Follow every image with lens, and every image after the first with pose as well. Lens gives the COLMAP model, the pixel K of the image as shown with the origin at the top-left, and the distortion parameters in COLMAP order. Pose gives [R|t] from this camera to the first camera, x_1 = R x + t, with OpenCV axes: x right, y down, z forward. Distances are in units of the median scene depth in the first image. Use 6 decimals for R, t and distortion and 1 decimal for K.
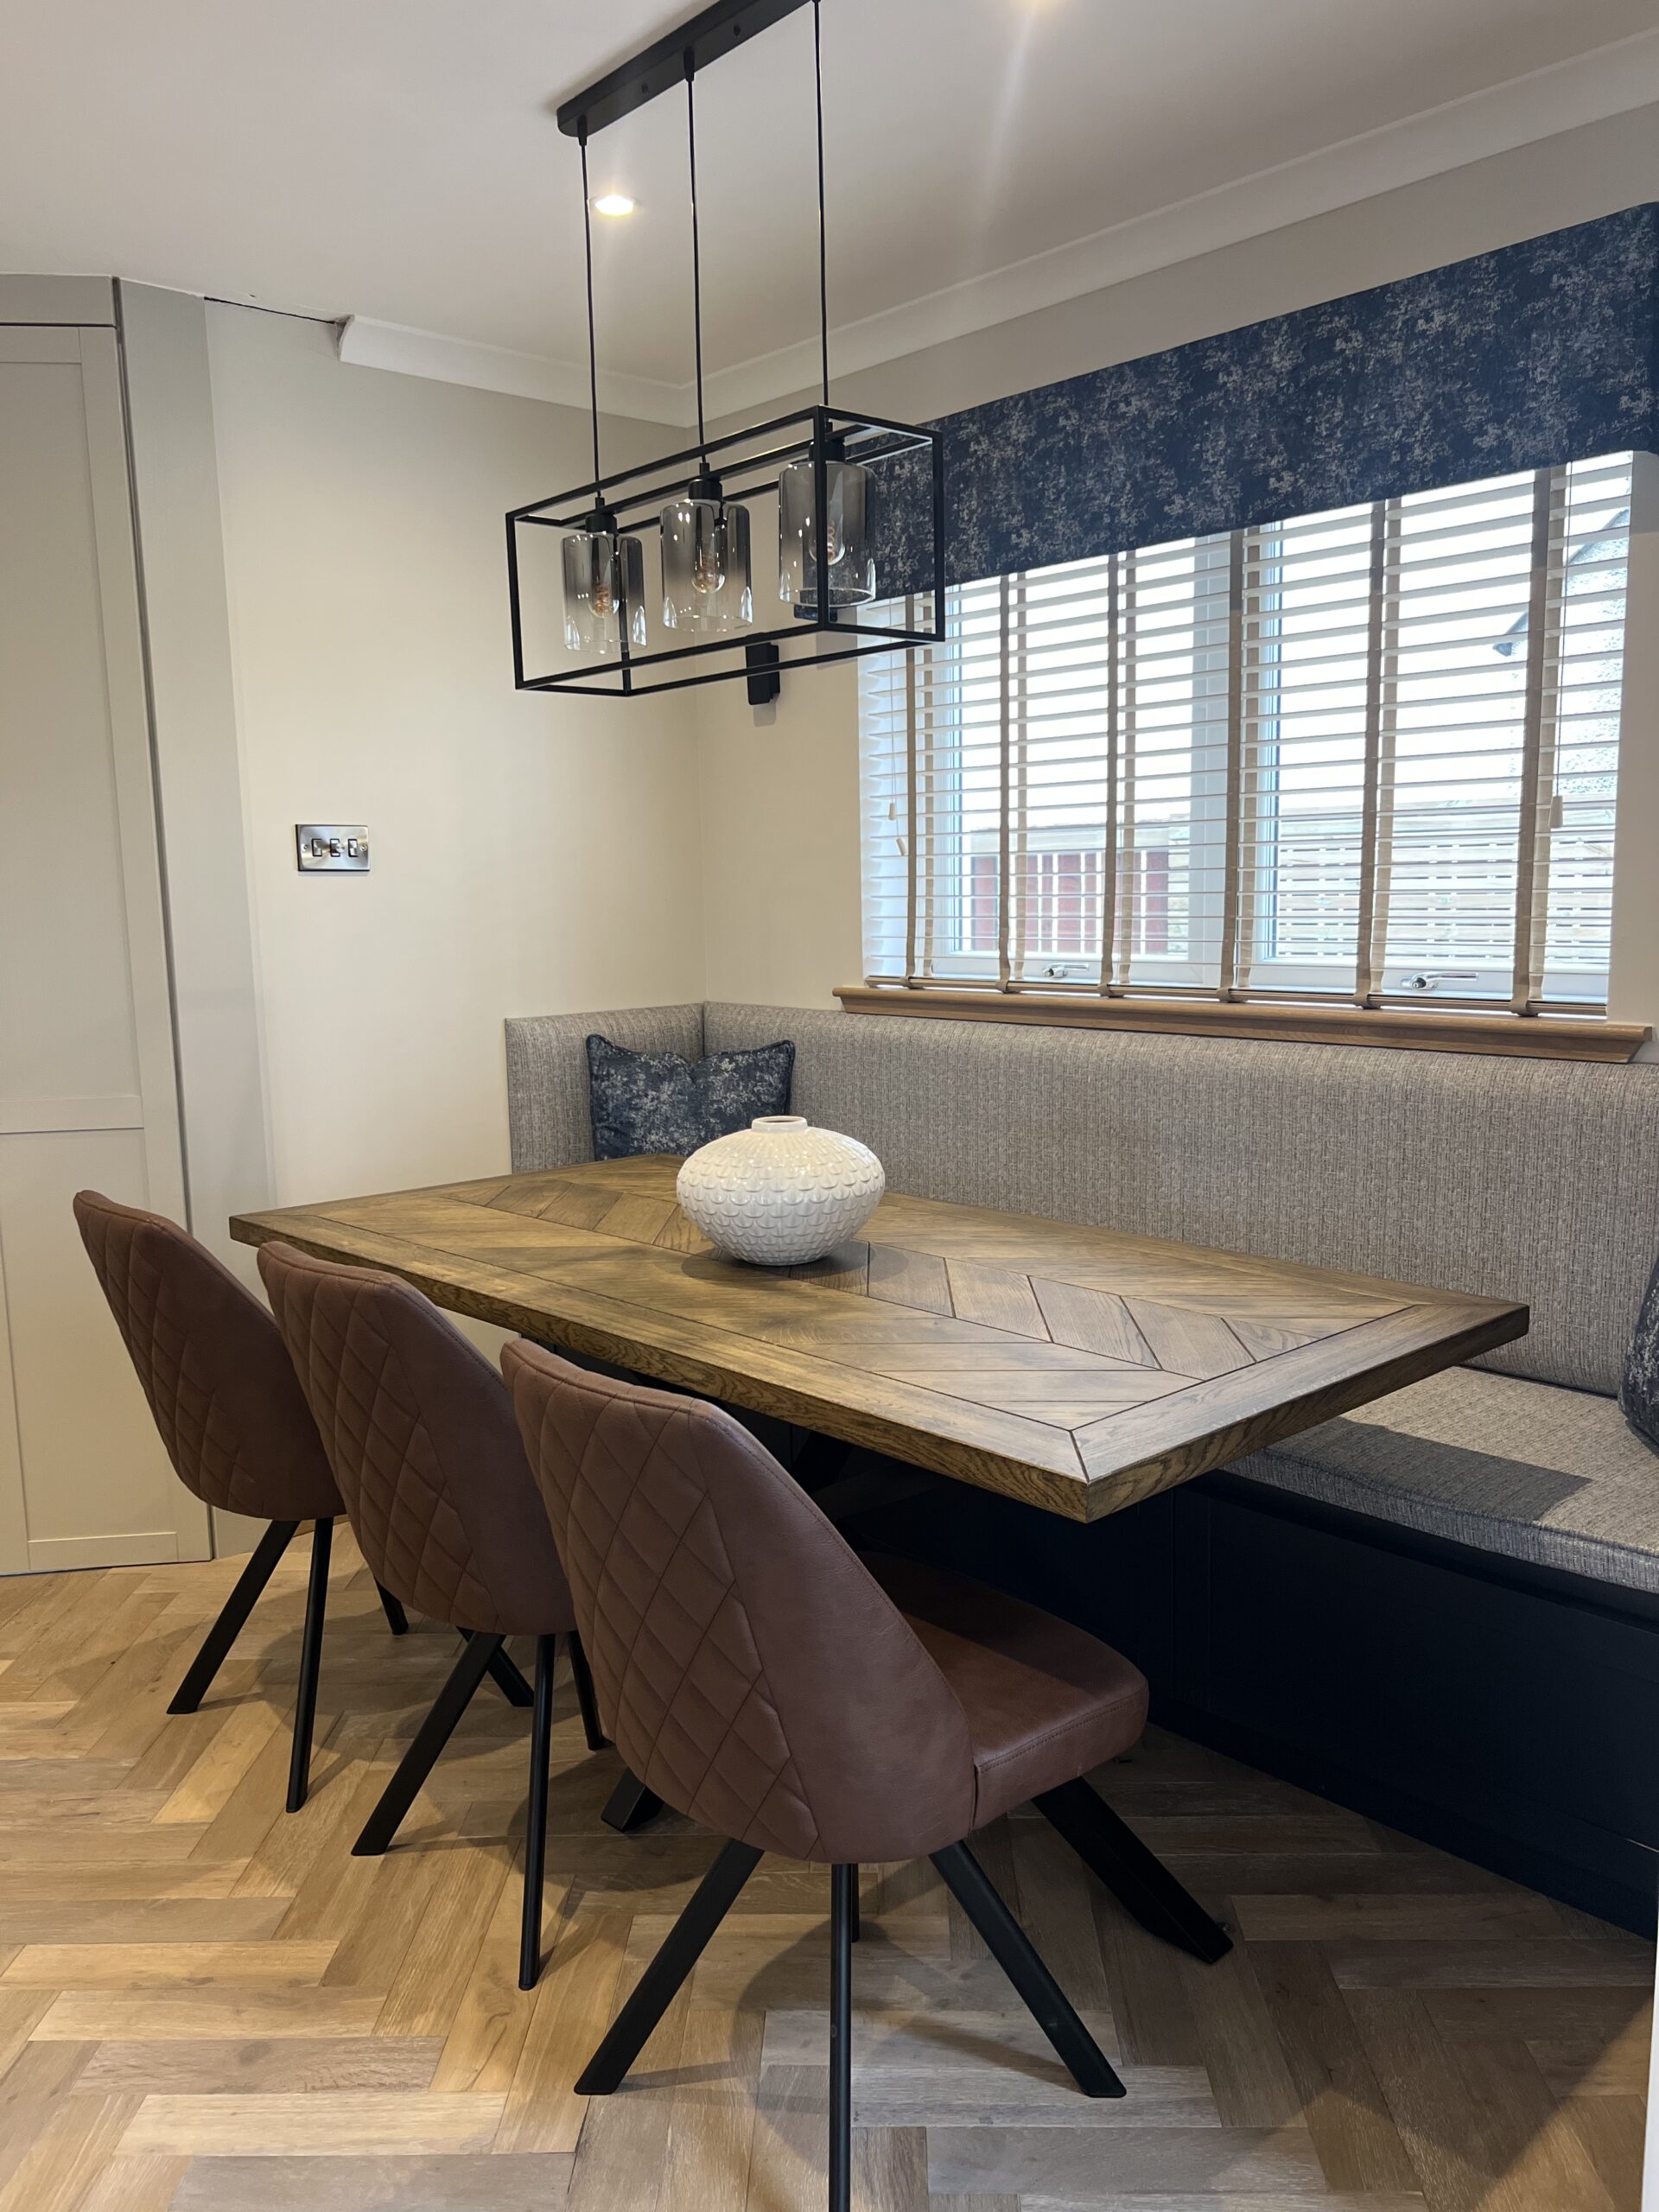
lens RADIAL K [[1707.4, 0, 831.0], [0, 1707.4, 1168.5], [0, 0, 1]] dist [0.048018, -0.149882]
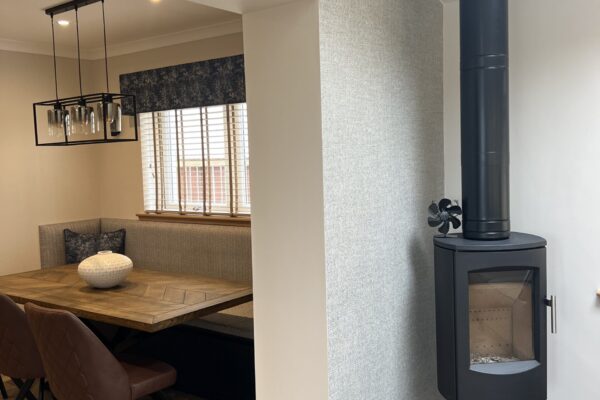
lens RADIAL K [[597.4, 0, 300.0], [0, 597.4, 200.0], [0, 0, 1]] dist [0.049740, -0.111341]
pose [[0.979606, -0.024886, 0.199380, 0.122323], [0.045618, 0.993933, -0.100077, 0.011048], [-0.195680, 0.107131, 0.974799, -0.421913]]
